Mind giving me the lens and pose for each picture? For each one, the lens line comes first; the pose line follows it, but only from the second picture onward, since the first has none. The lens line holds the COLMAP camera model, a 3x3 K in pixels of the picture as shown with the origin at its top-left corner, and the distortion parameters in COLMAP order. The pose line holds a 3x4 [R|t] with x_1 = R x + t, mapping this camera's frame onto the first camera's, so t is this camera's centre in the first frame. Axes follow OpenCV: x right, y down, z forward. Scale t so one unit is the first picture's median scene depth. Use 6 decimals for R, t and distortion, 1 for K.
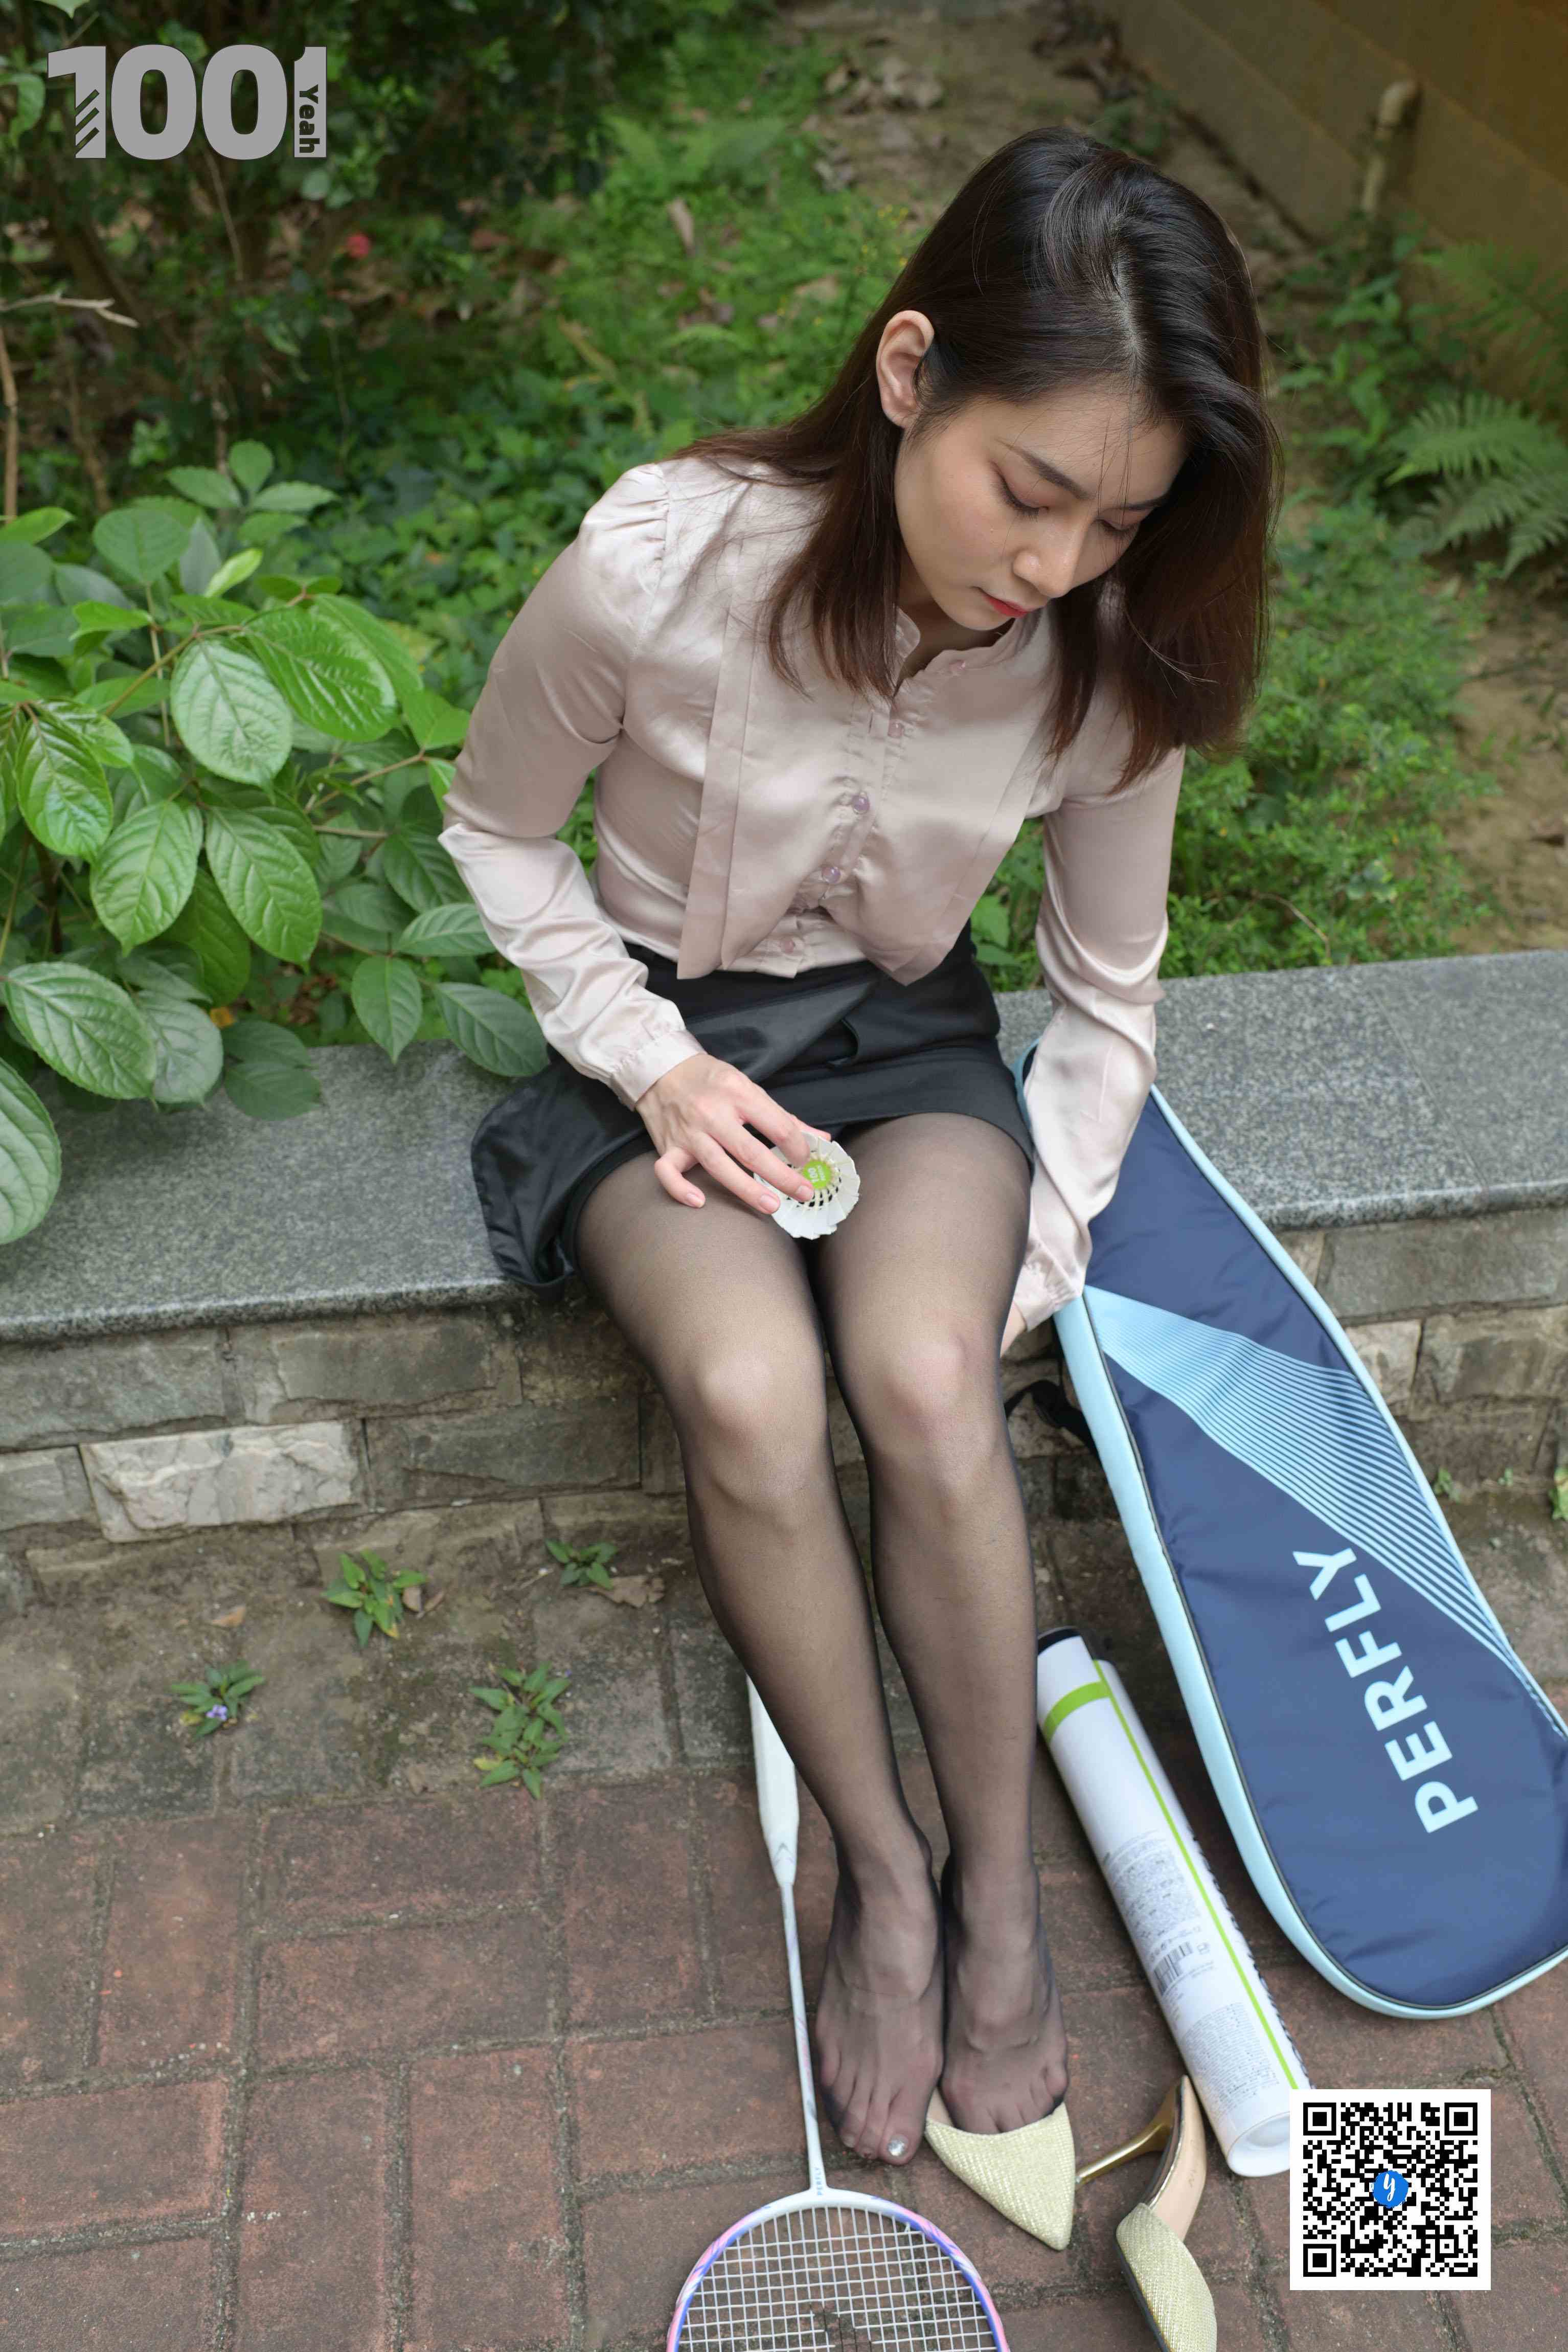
lens RADIAL K [[2387.7, 0, 796.0], [0, 2387.7, 1165.0], [0, 0, 1]] dist [0.005636, -0.002437]
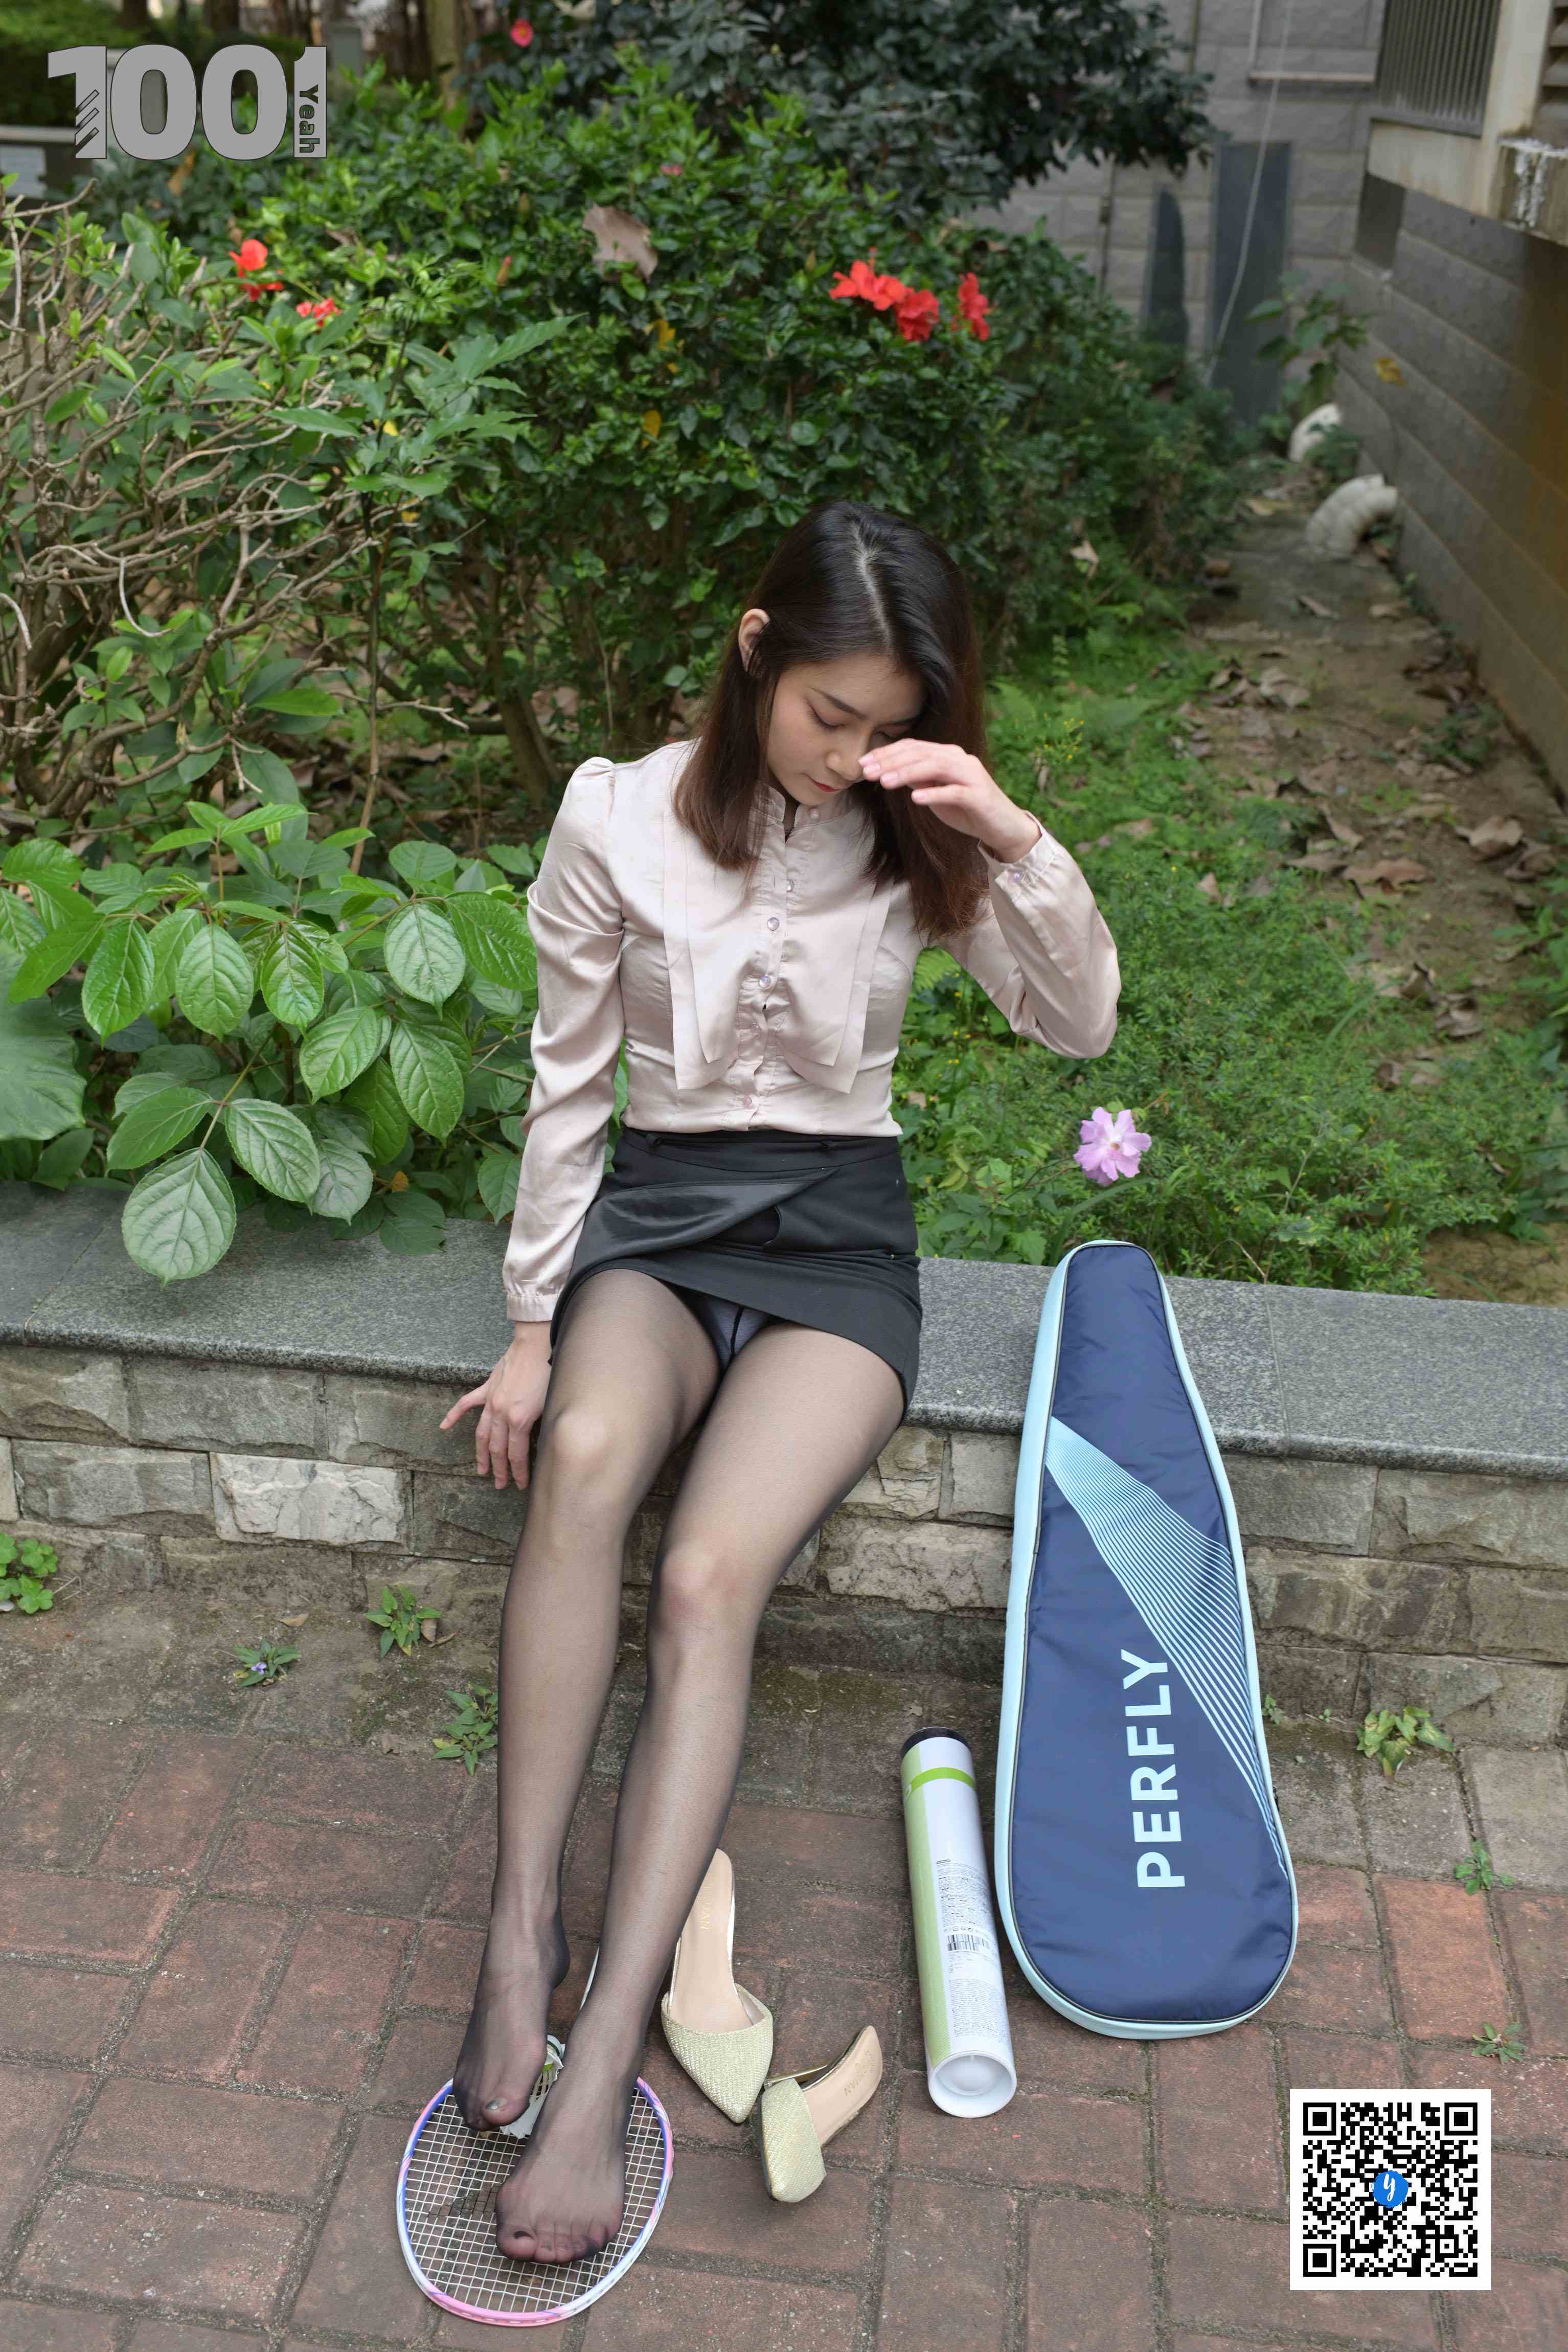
lens RADIAL K [[2379.1, 0, 784.0], [0, 2379.1, 1176.0], [0, 0, 1]] dist [0.003133, 0.004797]
pose [[0.969746, 0.137152, -0.201945, 0.267280], [-0.179309, 0.961553, -0.208002, 0.188196], [0.165653, 0.237920, 0.957055, -0.277086]]
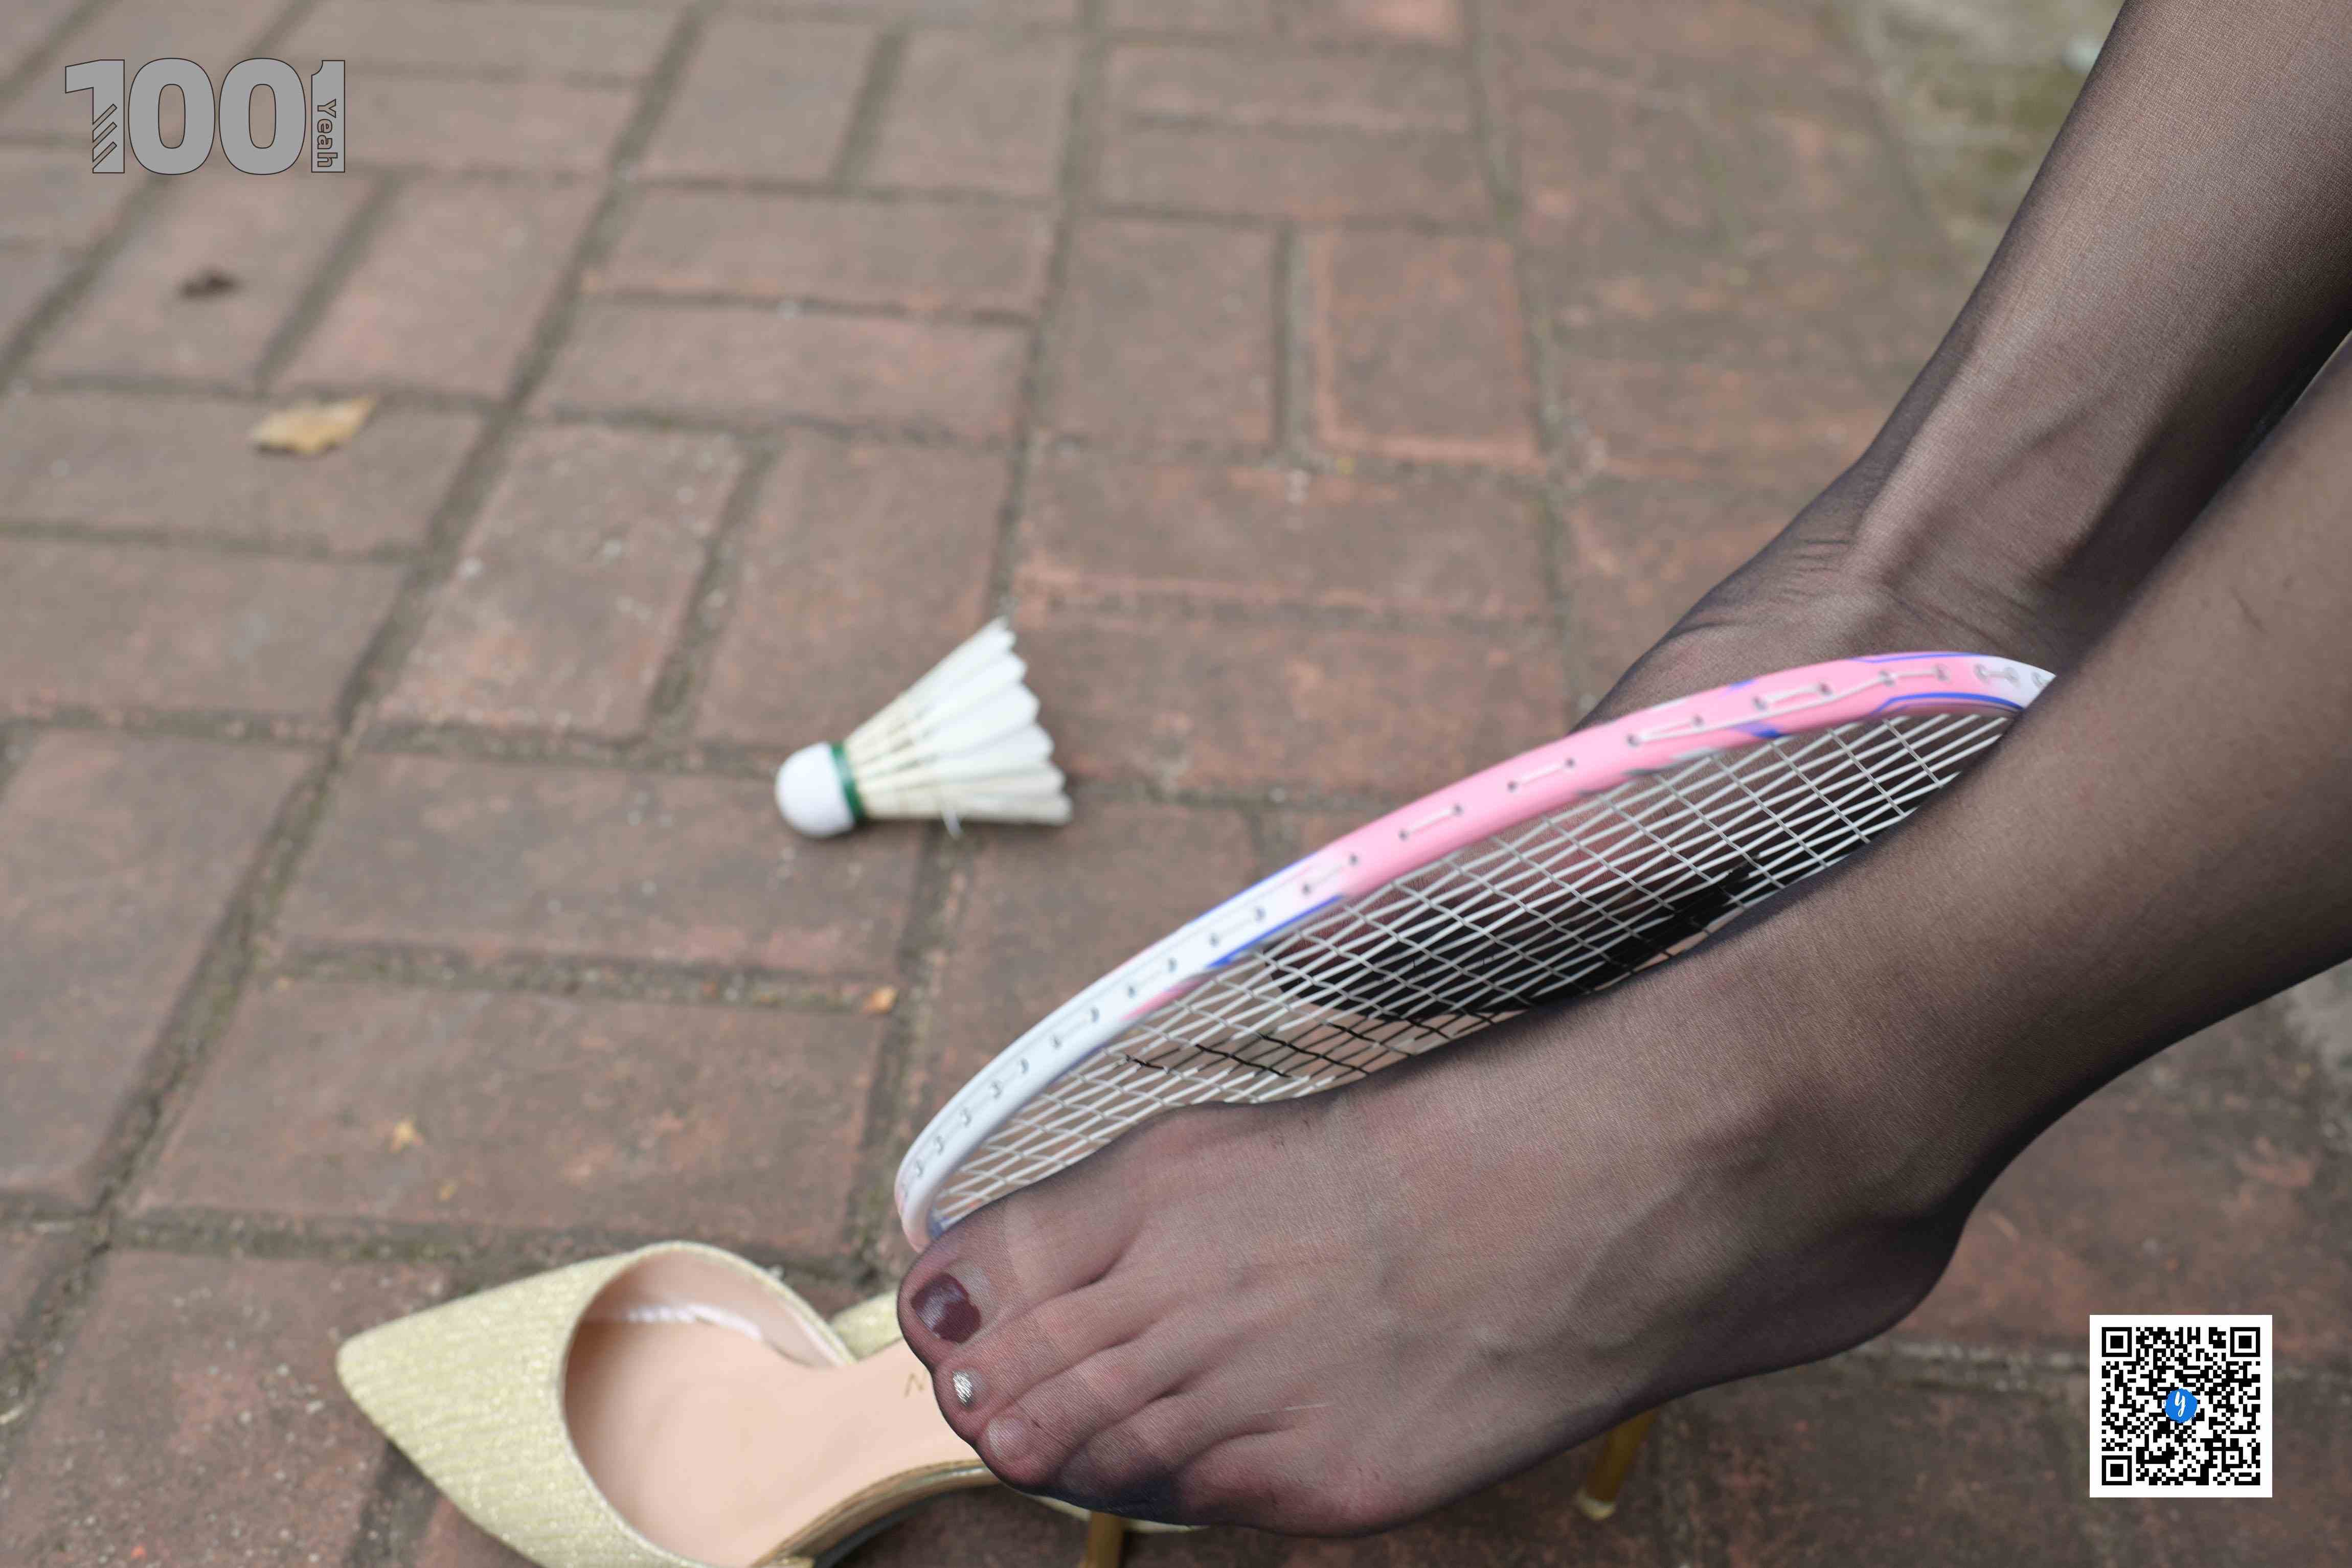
lens RADIAL K [[2396.7, 0, 1170.4], [0, 2396.7, 782.8], [0, 0, 1]] dist [0.002675, 0.009139]
pose [[-0.176089, 0.615501, -0.768213, 0.267734], [-0.636143, 0.524402, 0.565973, 0.119058], [0.751209, 0.588355, 0.299205, 0.696174]]
